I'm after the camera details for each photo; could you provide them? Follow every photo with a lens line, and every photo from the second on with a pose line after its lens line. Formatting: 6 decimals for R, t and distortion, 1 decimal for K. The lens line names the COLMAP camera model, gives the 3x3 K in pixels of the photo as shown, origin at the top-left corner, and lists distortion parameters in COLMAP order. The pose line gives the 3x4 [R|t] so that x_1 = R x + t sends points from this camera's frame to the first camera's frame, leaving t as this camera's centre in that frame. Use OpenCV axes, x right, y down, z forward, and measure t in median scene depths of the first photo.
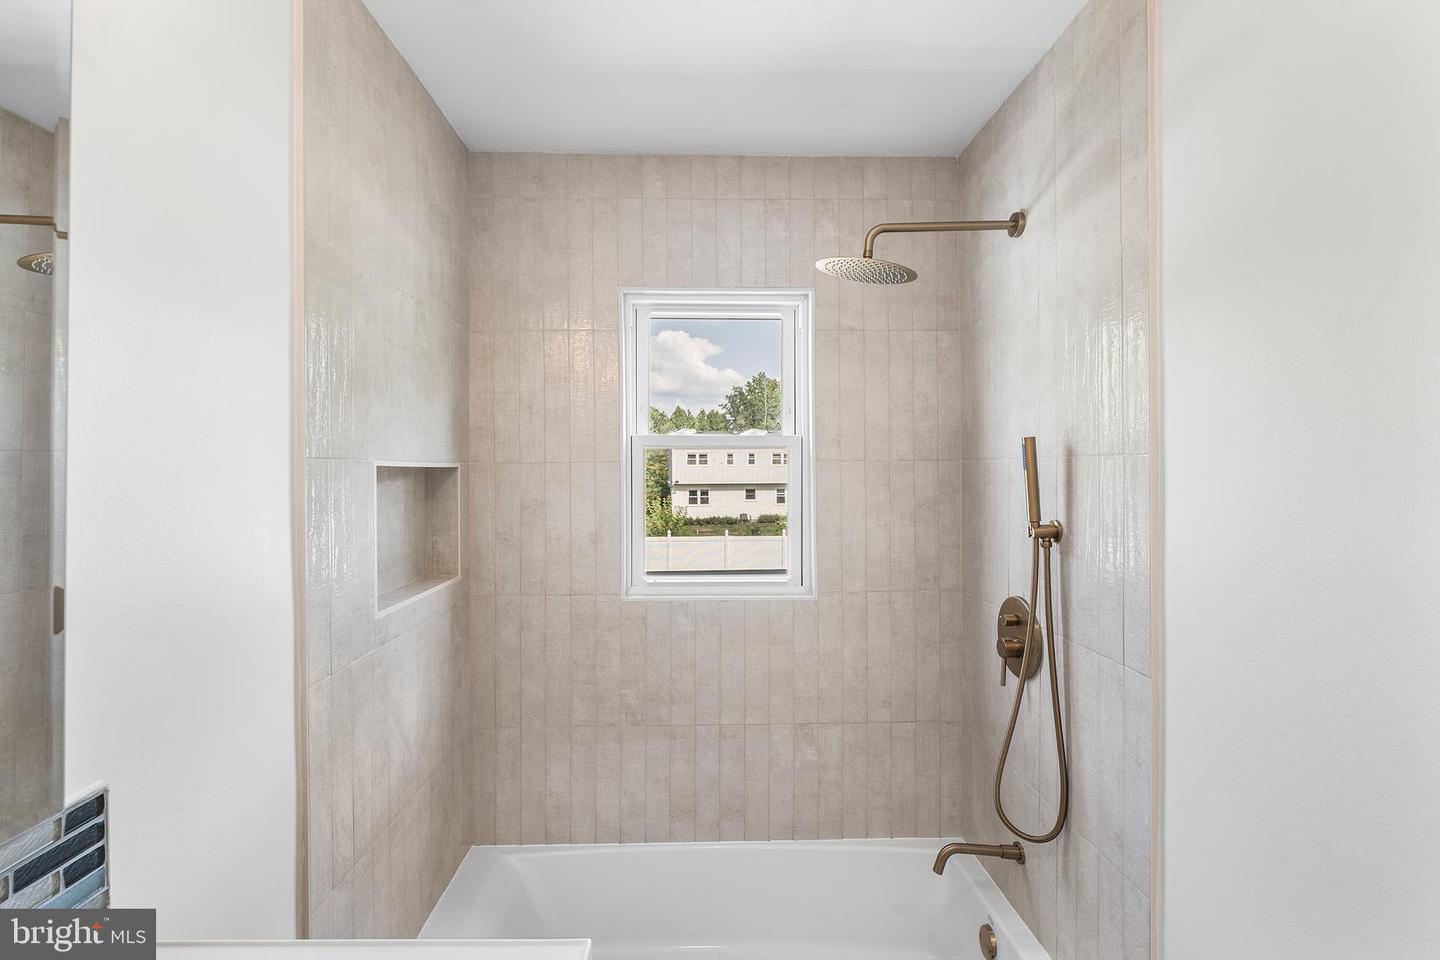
lens RADIAL K [[656.5, 0, 722.2], [0, 656.5, 474.2], [0, 0, 1]] dist [-0.010019, 0.001479]
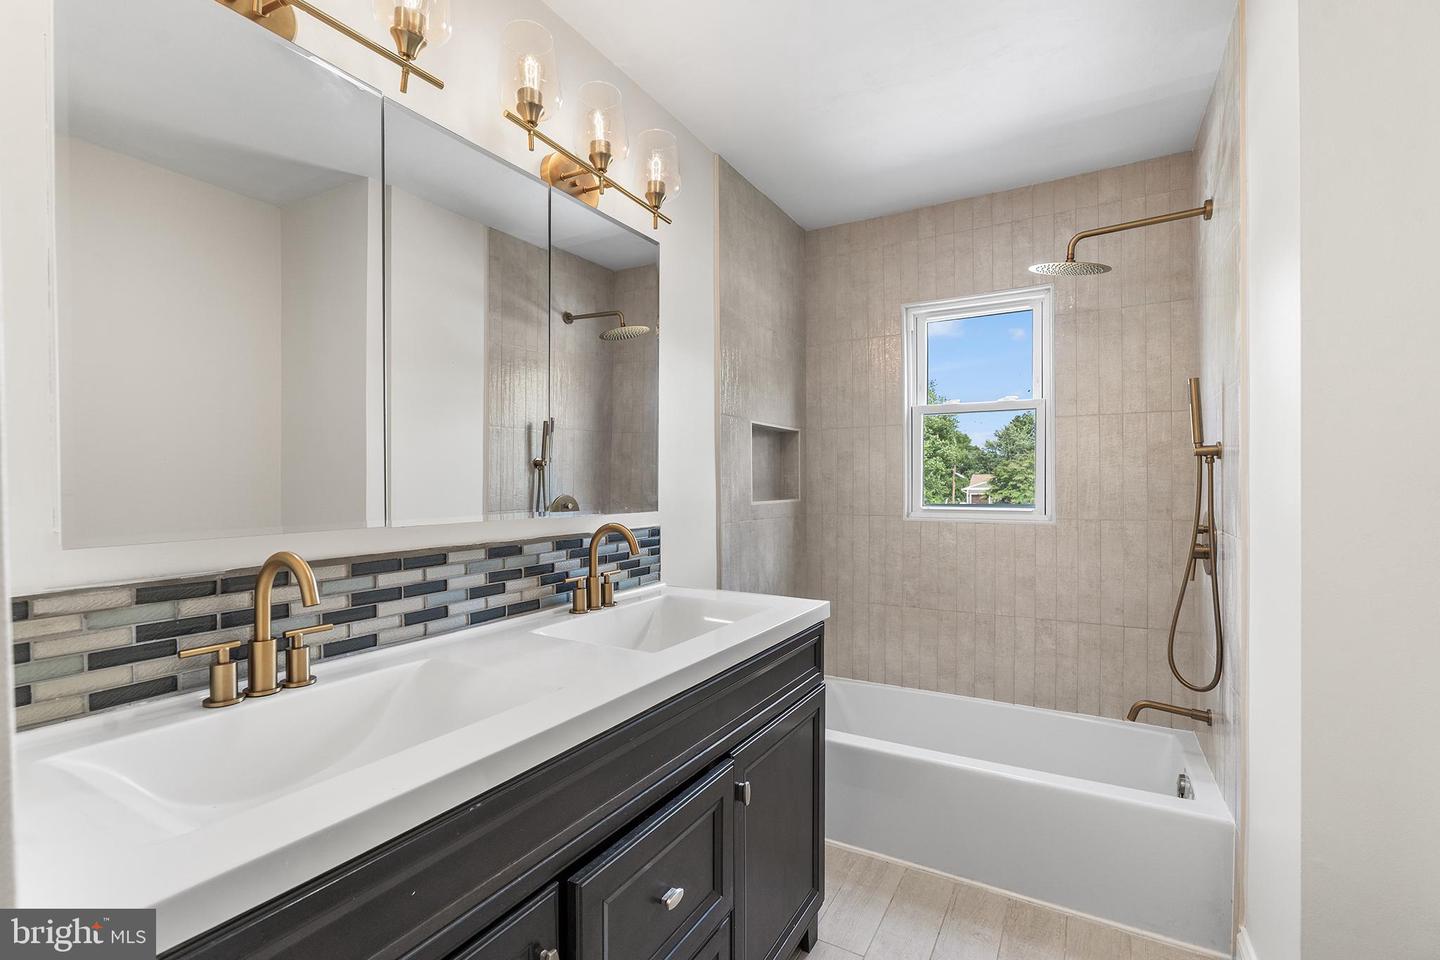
lens RADIAL K [[656.5, 0, 717.4], [0, 656.5, 484.3], [0, 0, 1]] dist [-0.010019, 0.001479]
pose [[0.850715, -0.002035, -0.525624, 0.259747], [0.001271, 0.999998, -0.001815, 0.115937], [0.525626, 0.000876, 0.850715, -0.449898]]
